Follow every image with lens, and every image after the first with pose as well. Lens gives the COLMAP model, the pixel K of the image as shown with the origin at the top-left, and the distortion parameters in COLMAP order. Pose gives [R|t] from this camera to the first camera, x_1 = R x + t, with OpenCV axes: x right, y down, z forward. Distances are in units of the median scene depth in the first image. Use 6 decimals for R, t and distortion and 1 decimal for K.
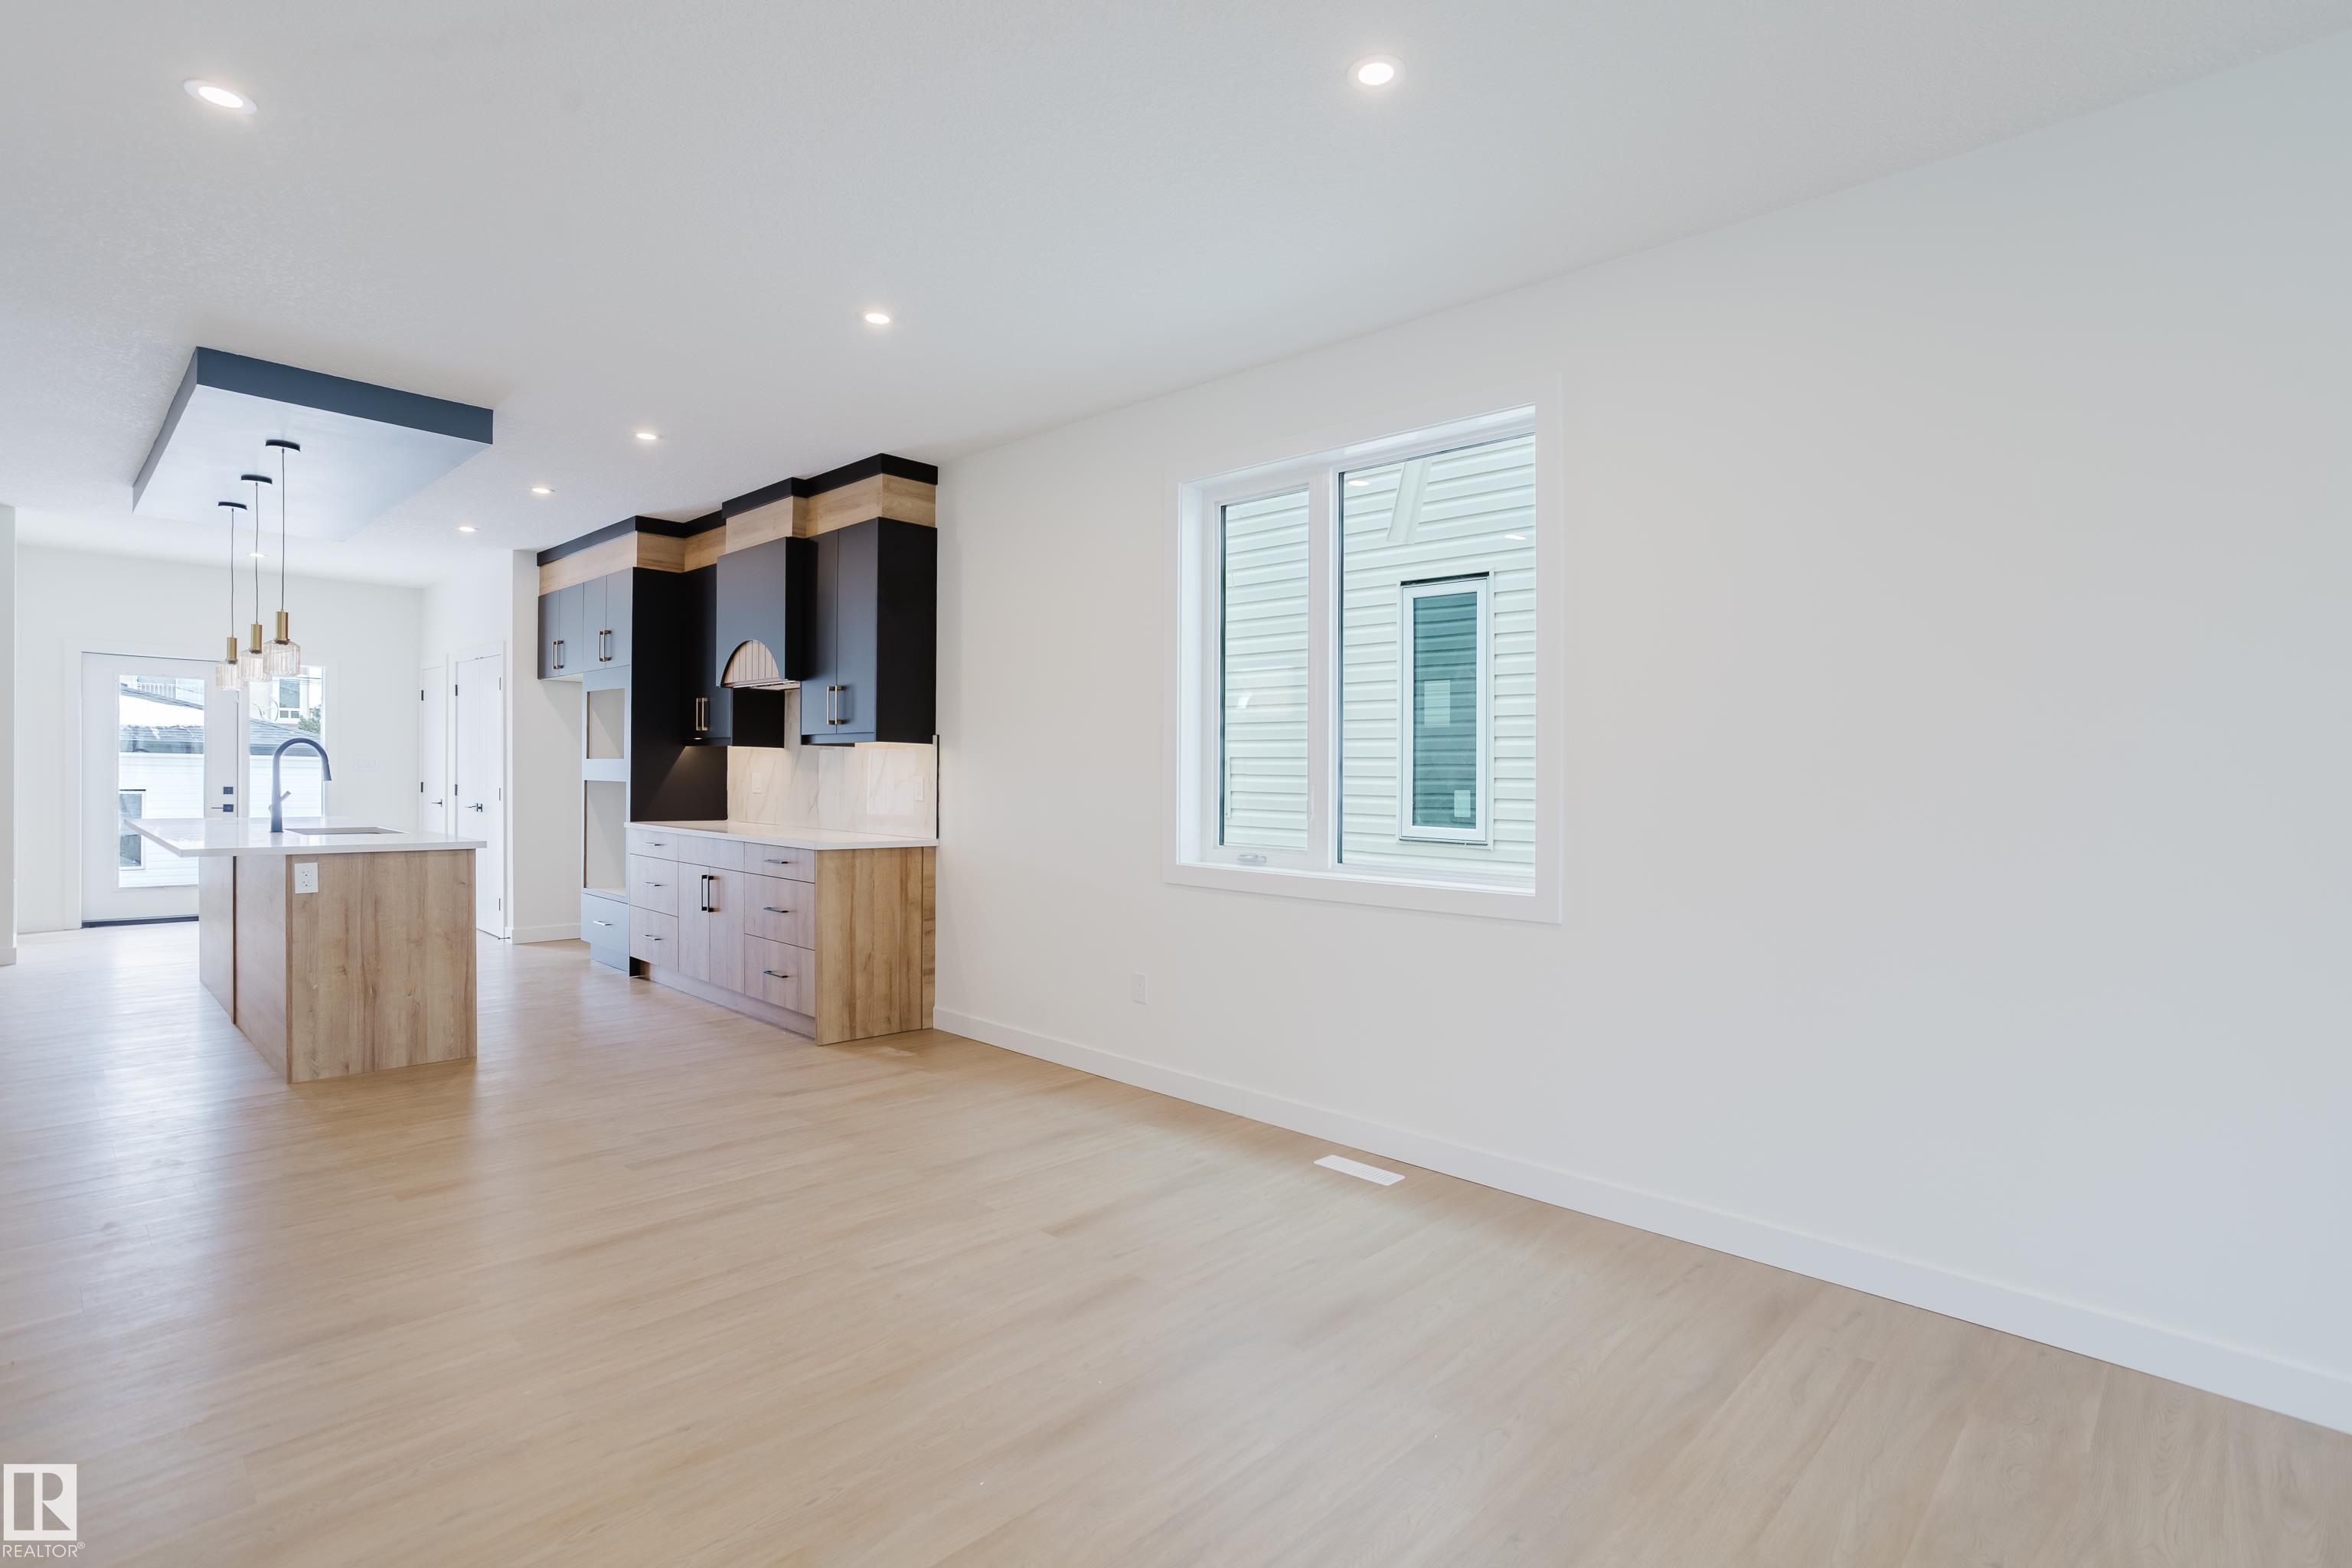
lens RADIAL K [[1137.8, 0, 1177.5], [0, 1137.8, 804.2], [0, 0, 1]] dist [-0.047824, 0.027061]
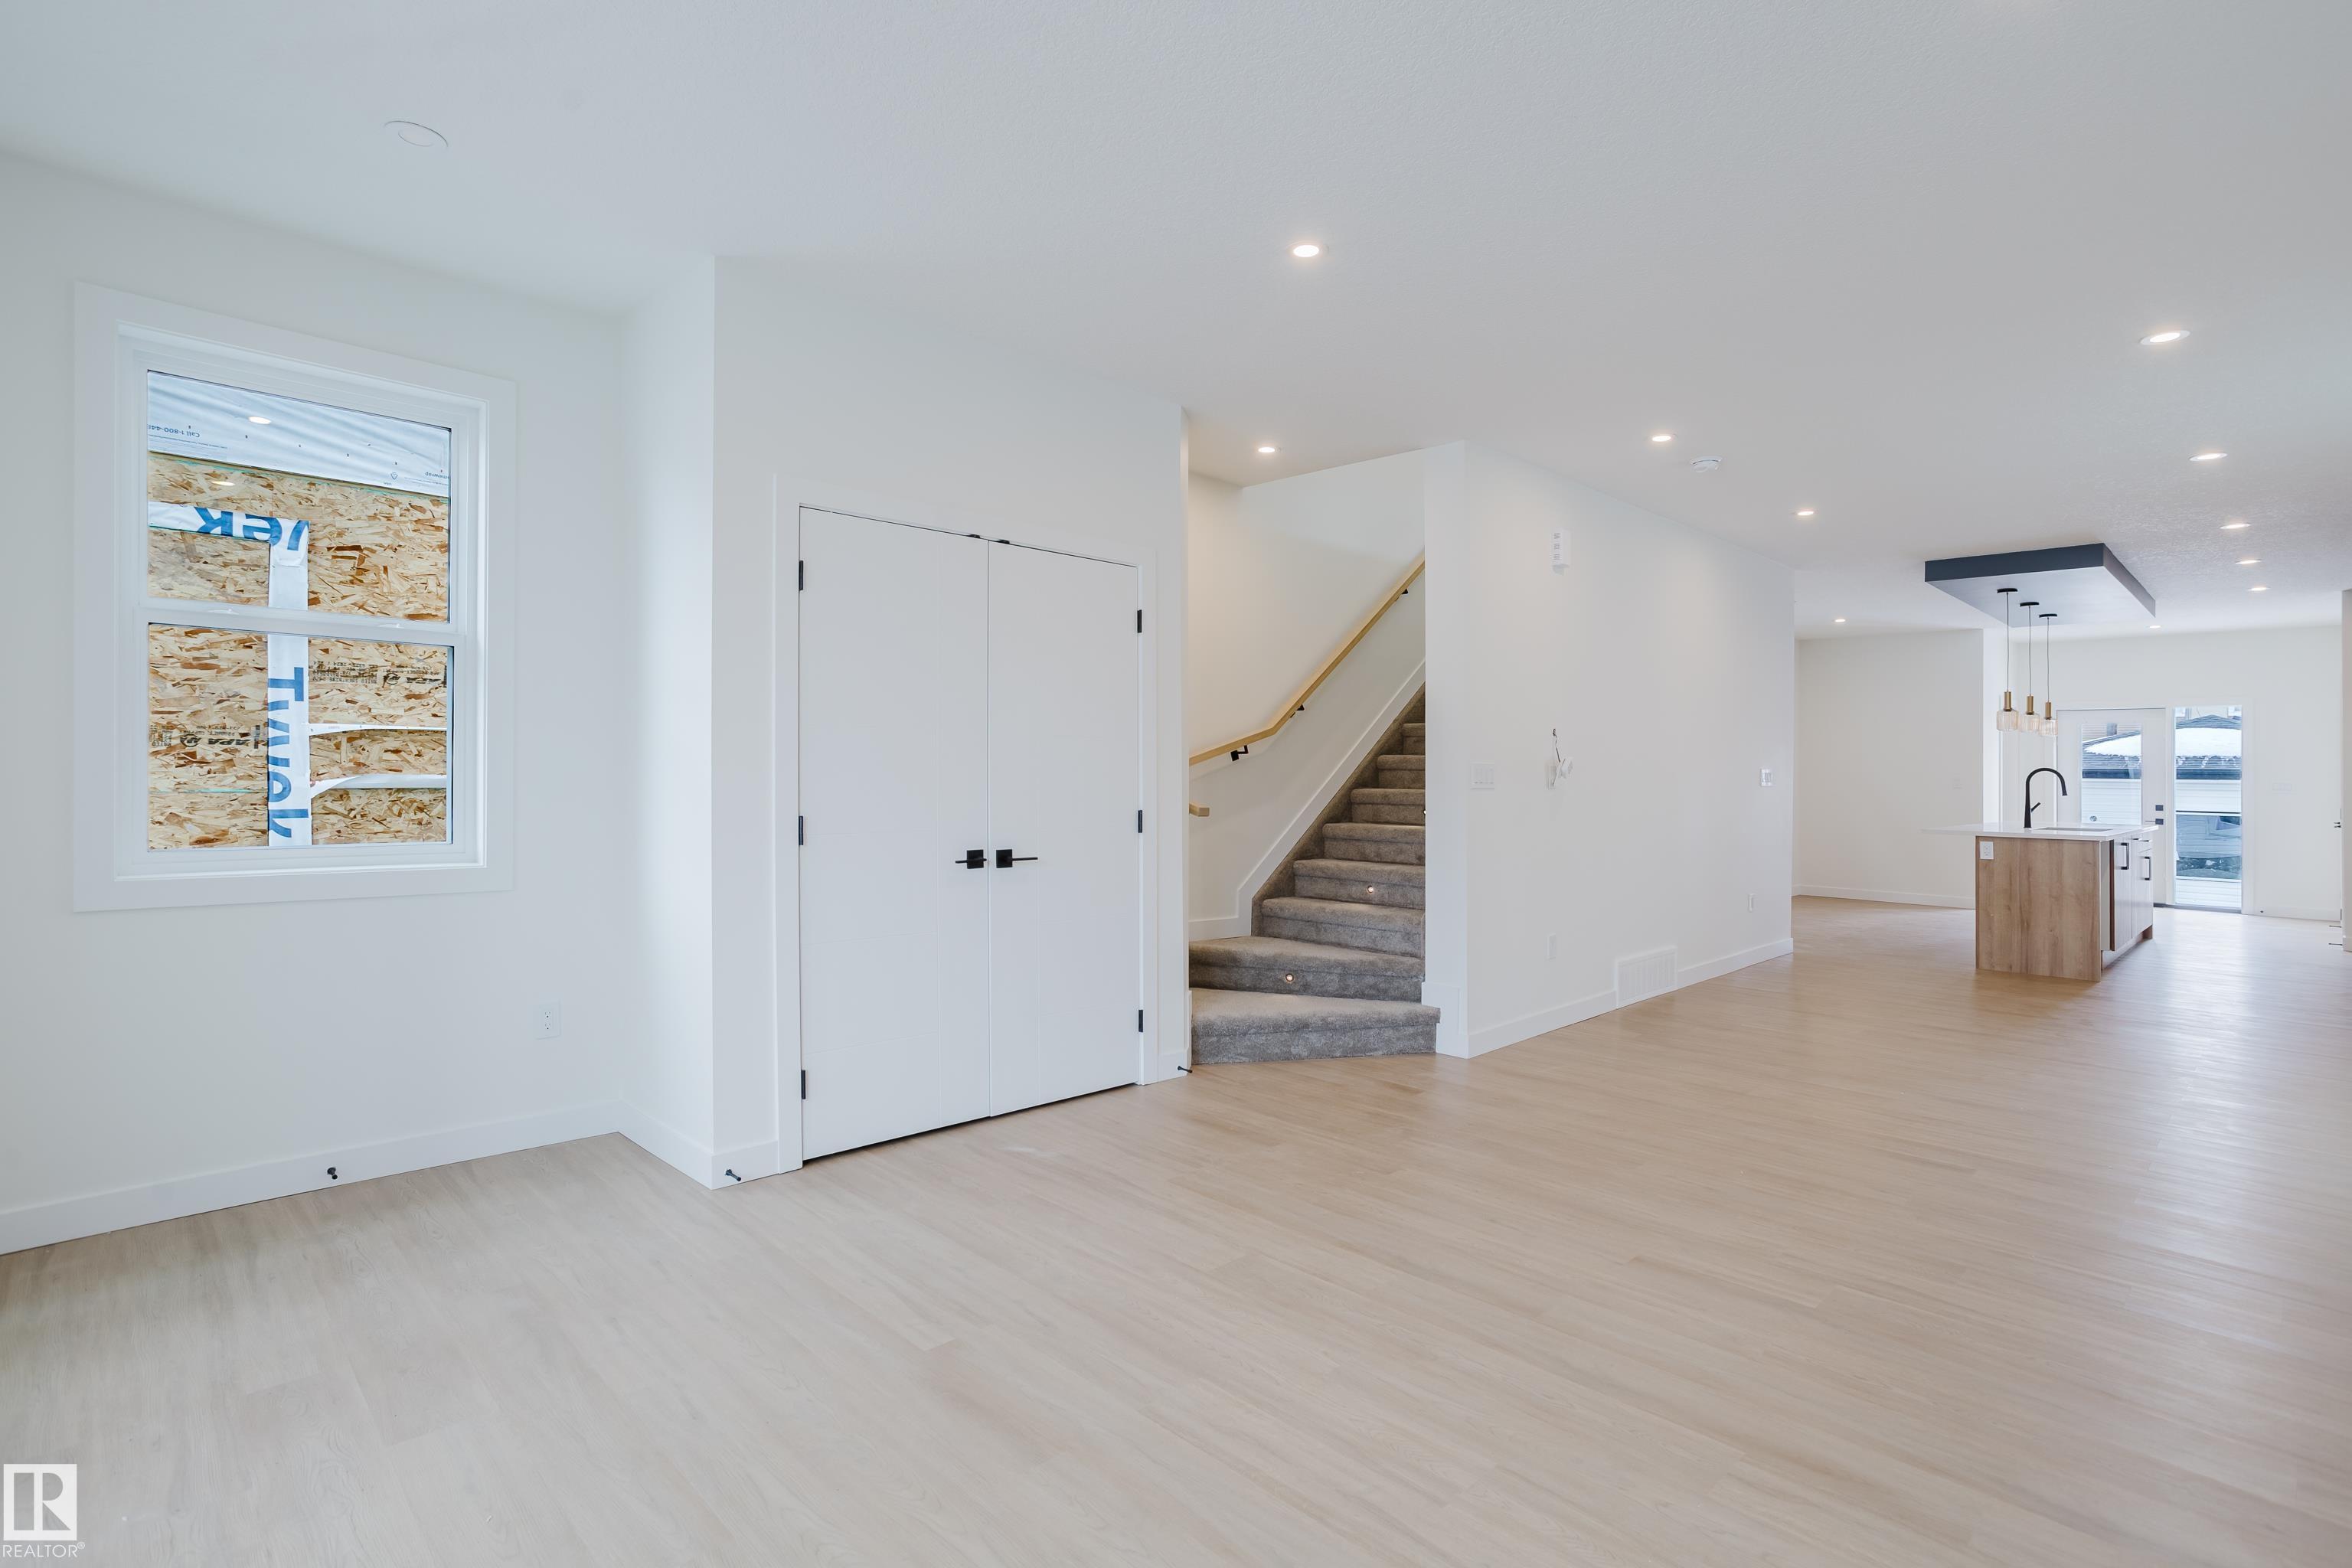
lens RADIAL K [[1137.8, 0, 1170.0], [0, 1137.8, 746.3], [0, 0, 1]] dist [-0.047824, 0.027061]
pose [[-0.041266, -0.038118, -0.998421, 0.931066], [-0.038187, 0.998602, -0.036547, 0.015781], [0.998418, 0.036618, -0.042664, -0.177094]]
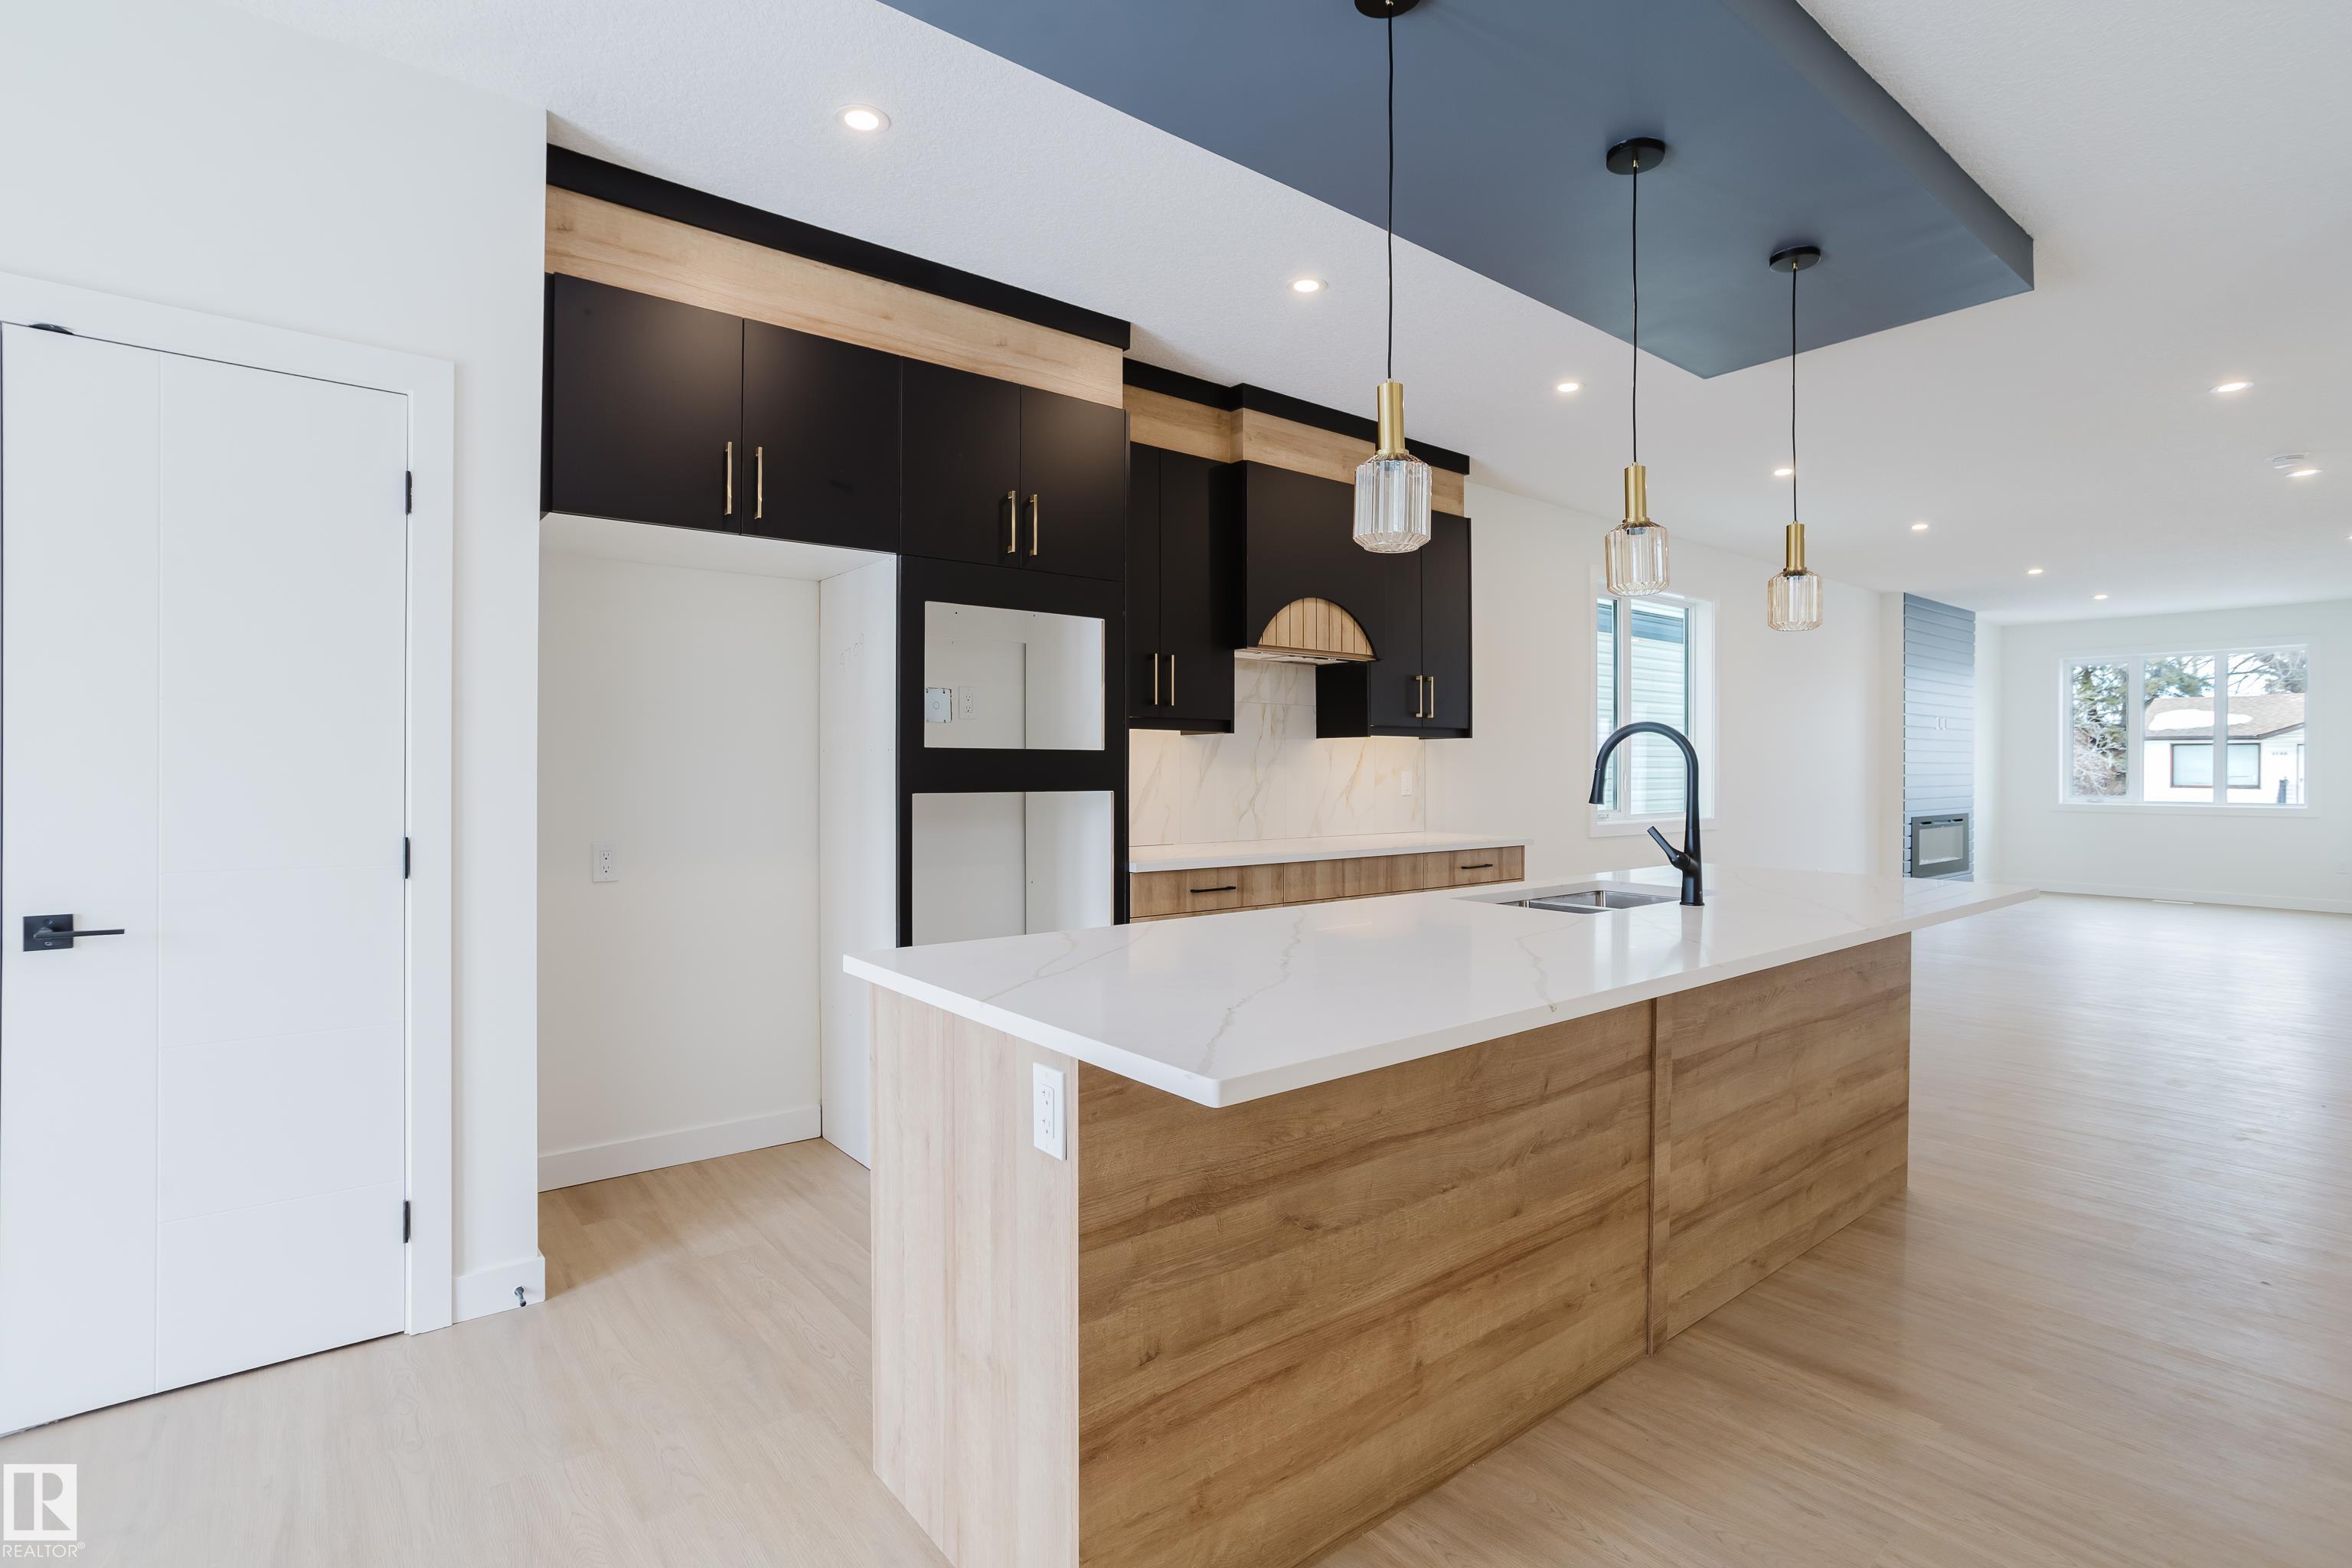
lens RADIAL K [[1137.8, 0, 1181.4], [0, 1137.8, 772.1], [0, 0, 1]] dist [-0.047824, 0.027061]
pose [[0.121096, -0.026122, 0.992297, -1.506454], [0.017755, 0.999551, 0.024147, -0.061478], [-0.992482, 0.014694, 0.121505, 1.299412]]
